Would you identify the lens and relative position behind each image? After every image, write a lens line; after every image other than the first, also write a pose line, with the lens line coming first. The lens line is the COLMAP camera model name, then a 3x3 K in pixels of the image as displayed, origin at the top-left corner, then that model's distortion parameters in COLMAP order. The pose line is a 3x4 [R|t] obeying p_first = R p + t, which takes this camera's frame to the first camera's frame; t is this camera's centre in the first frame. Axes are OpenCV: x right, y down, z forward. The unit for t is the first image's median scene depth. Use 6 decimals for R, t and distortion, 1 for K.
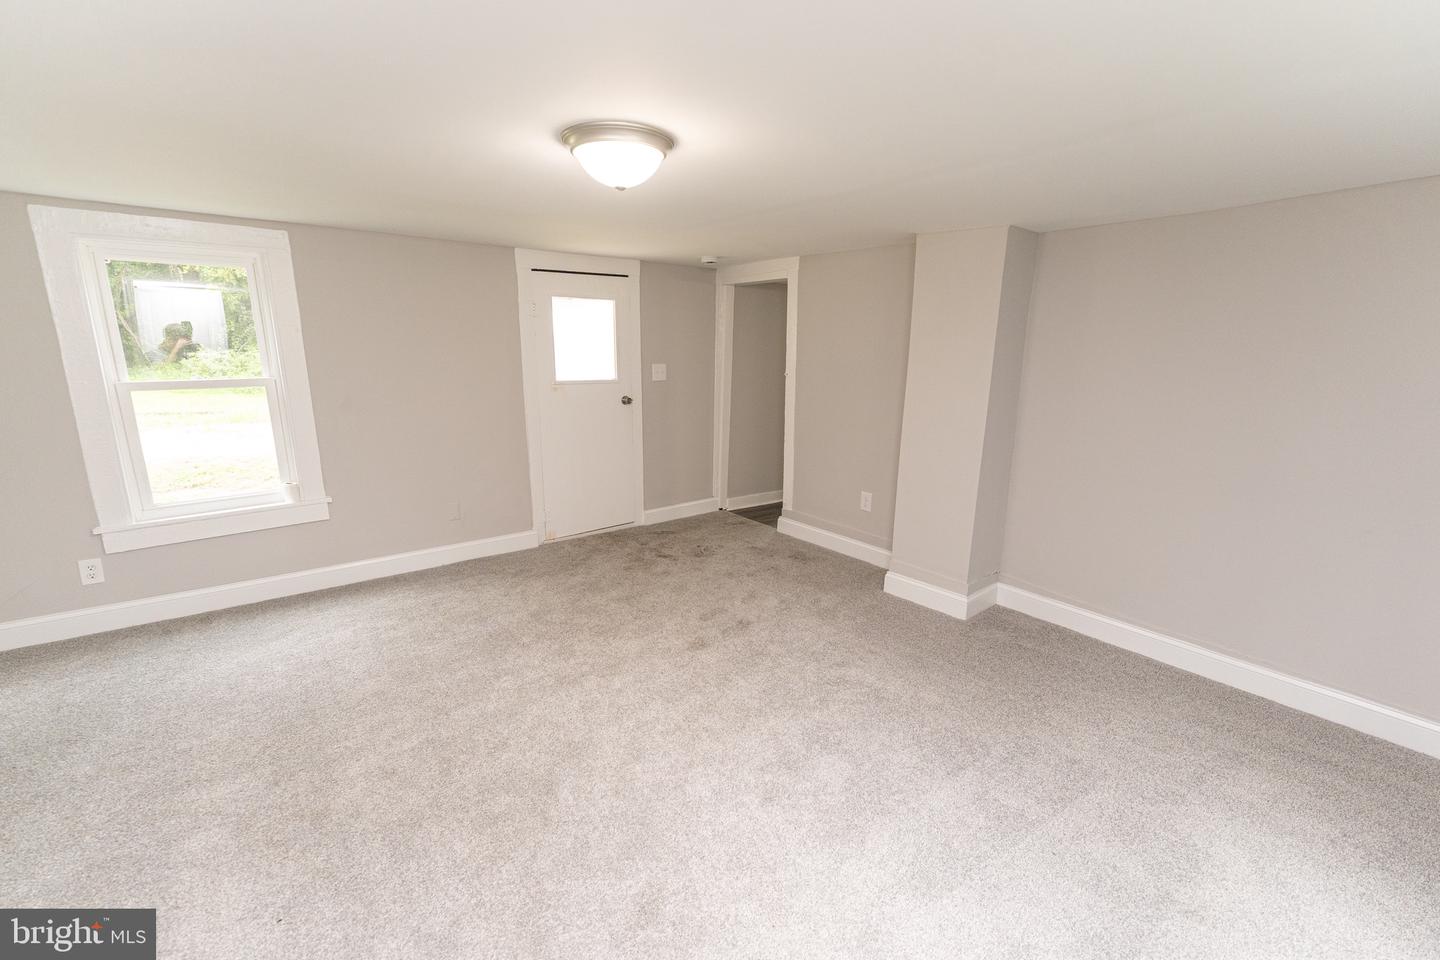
lens RADIAL K [[626.2, 0, 694.2], [0, 626.2, 480.2], [0, 0, 1]] dist [0.040181, -0.000047]
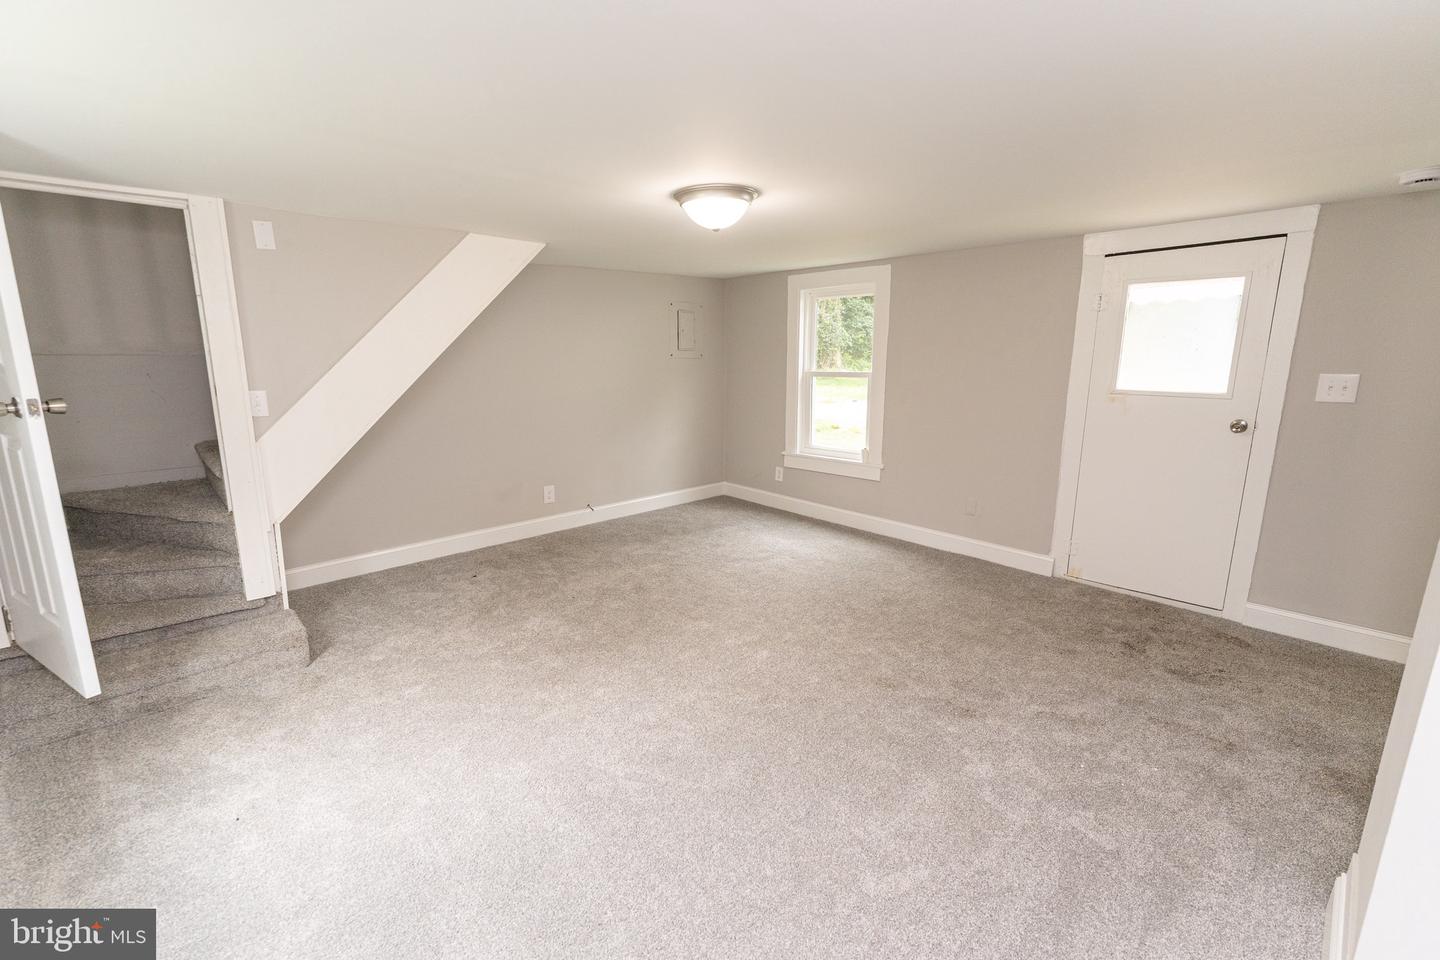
lens RADIAL K [[615.9, 0, 694.2], [0, 615.9, 478.0], [0, 0, 1]] dist [-0.000974, -0.000056]
pose [[0.087135, 0.200806, -0.975748, 0.542919], [-0.210647, 0.961040, 0.178968, -0.078867], [0.973671, 0.189944, 0.126040, 0.411383]]
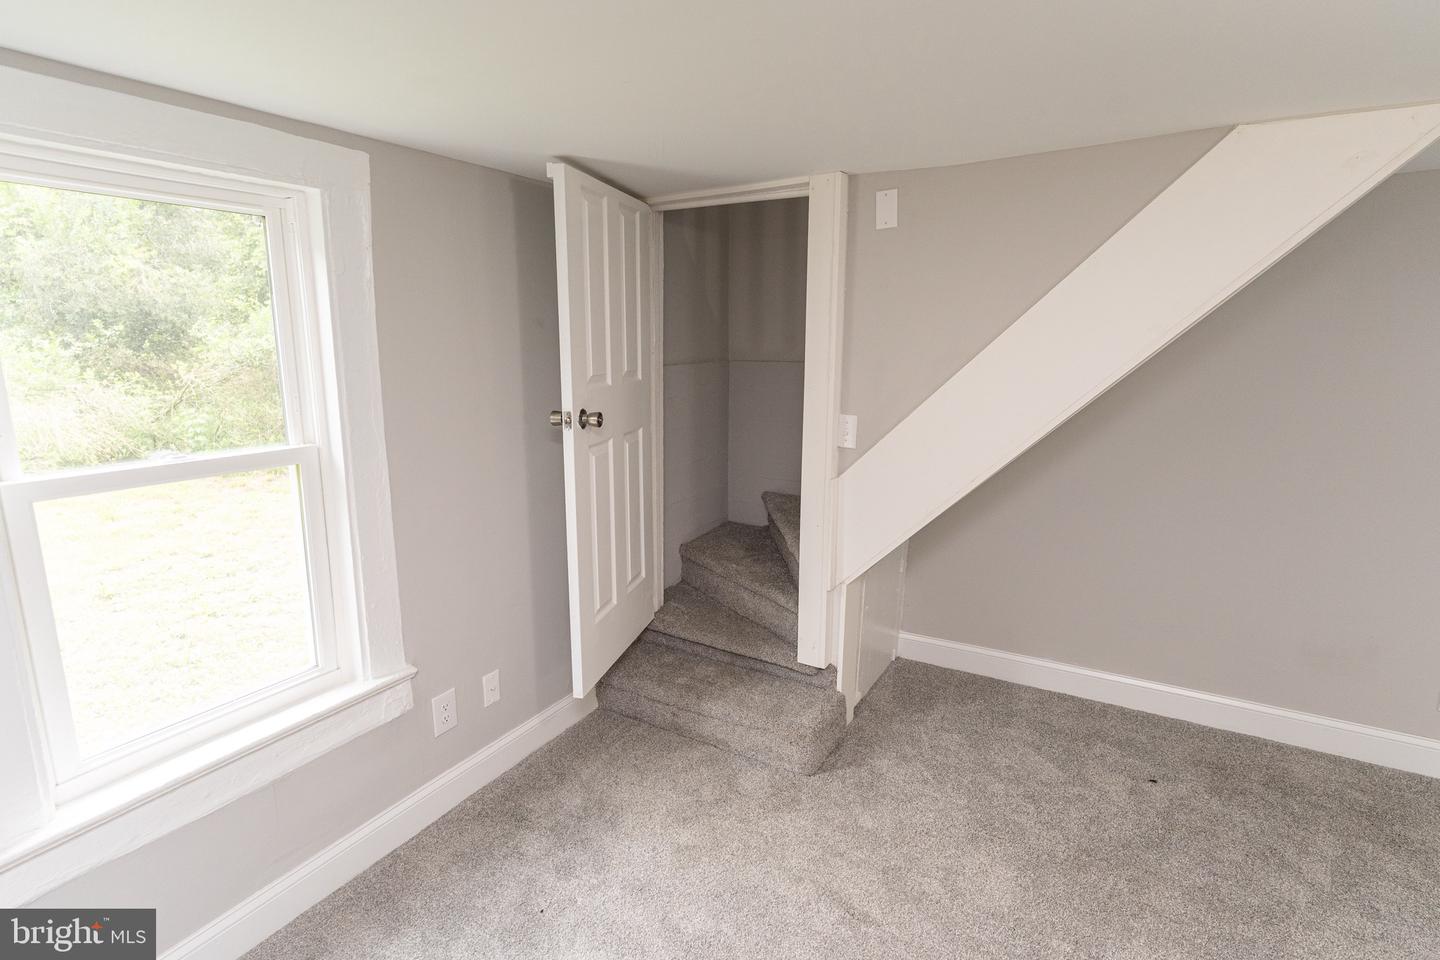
lens RADIAL K [[713.0, 0, 717.0], [0, 713.0, 481.4], [0, 0, 1]] dist [-0.001461, 0.000301]
pose [[-0.932392, 0.067693, -0.355054, 0.171931], [-0.077155, 0.922392, 0.378472, -0.116383], [0.353118, 0.380278, -0.854808, 0.508473]]
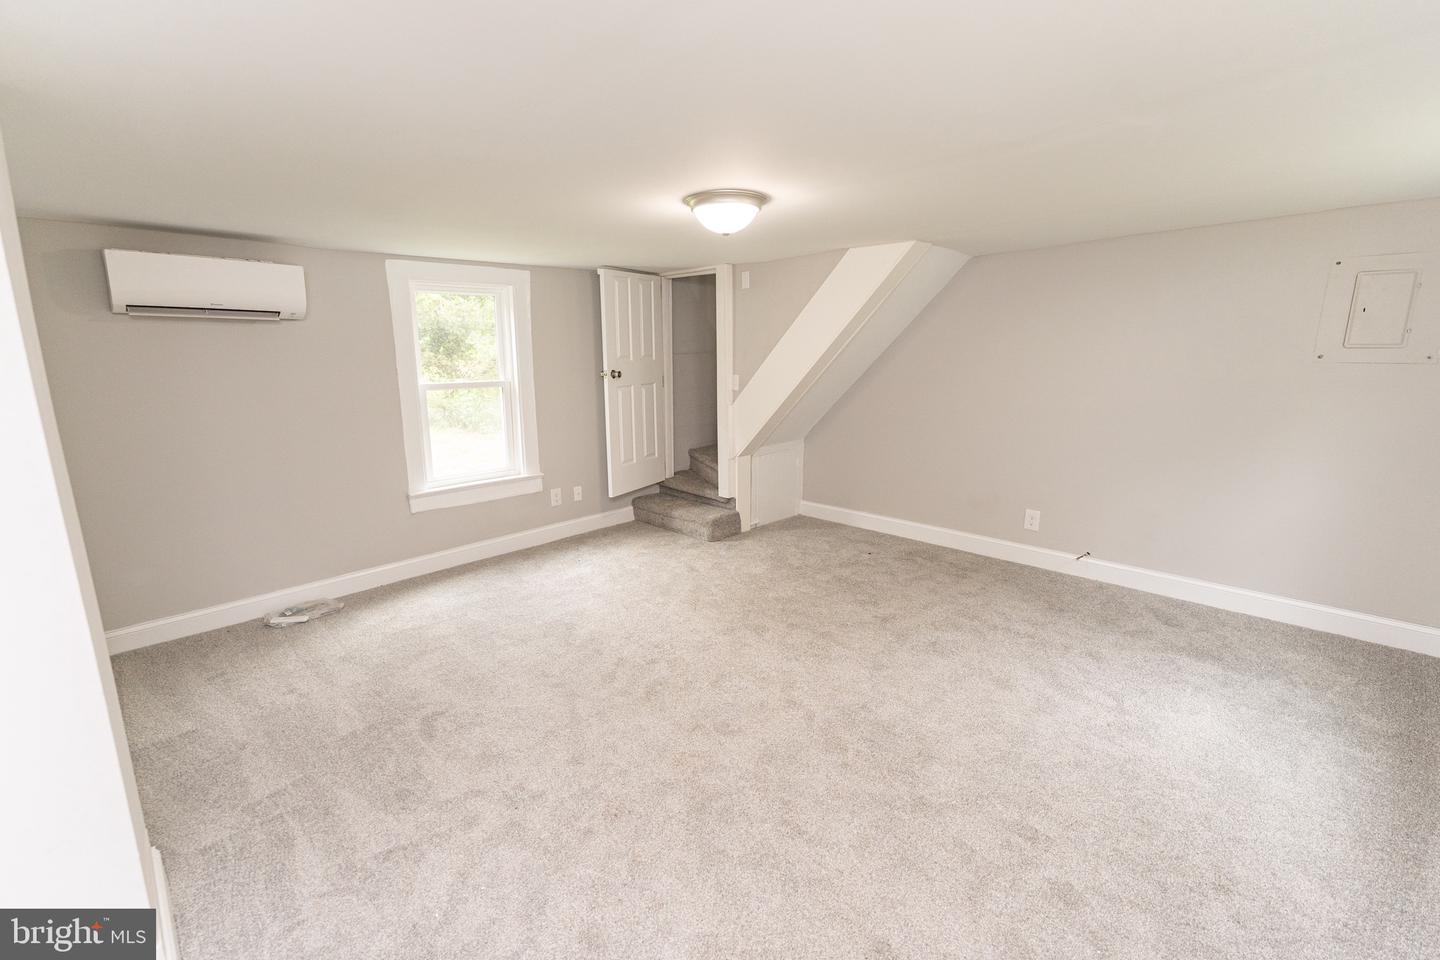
lens RADIAL K [[633.0, 0, 720.0], [0, 633.0, 480.0], [0, 0, 1]] dist [-0.000131, 0.000071]
pose [[-0.993034, 0.028240, -0.114394, 0.022844], [-0.020318, 0.915270, 0.402327, -0.228753], [0.116064, 0.401849, -0.908321, 1.093806]]
